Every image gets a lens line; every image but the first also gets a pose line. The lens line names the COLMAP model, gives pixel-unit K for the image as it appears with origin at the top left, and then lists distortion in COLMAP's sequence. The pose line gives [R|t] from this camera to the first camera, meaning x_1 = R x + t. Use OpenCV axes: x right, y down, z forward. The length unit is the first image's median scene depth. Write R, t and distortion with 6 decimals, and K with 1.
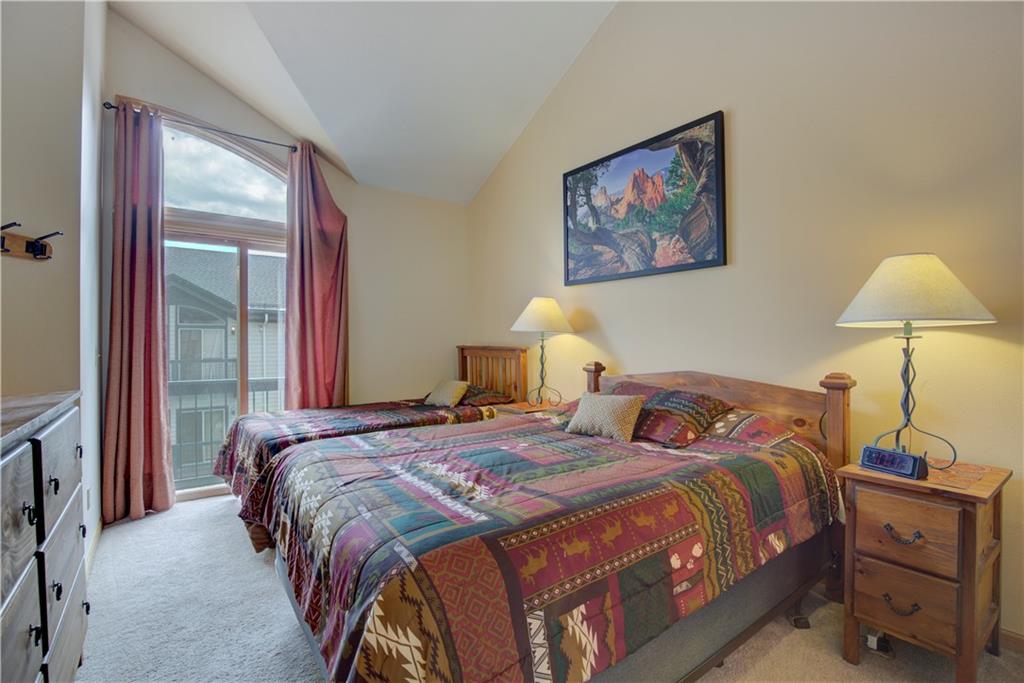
lens RADIAL K [[467.7, 0, 514.1], [0, 467.7, 337.8], [0, 0, 1]] dist [-0.035496, 0.006080]
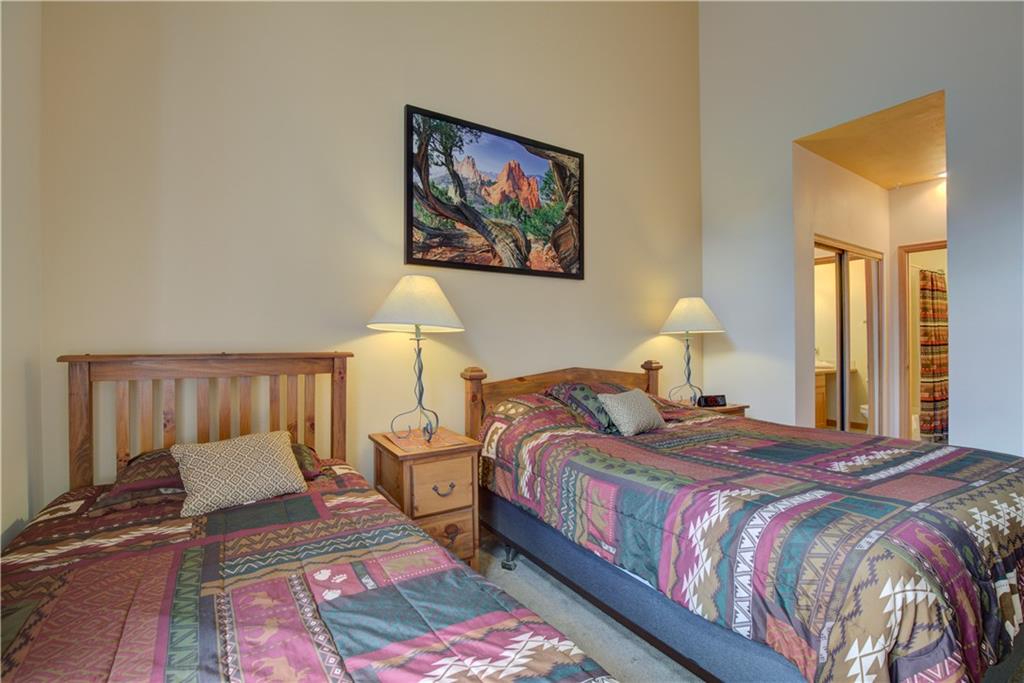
lens RADIAL K [[467.7, 0, 513.5], [0, 467.7, 342.2], [0, 0, 1]] dist [-0.035496, 0.006080]
pose [[0.078684, -0.000997, 0.996899, -0.679445], [-0.006067, 0.999981, 0.001479, 0.007252], [-0.996881, -0.006165, 0.078677, 0.913648]]
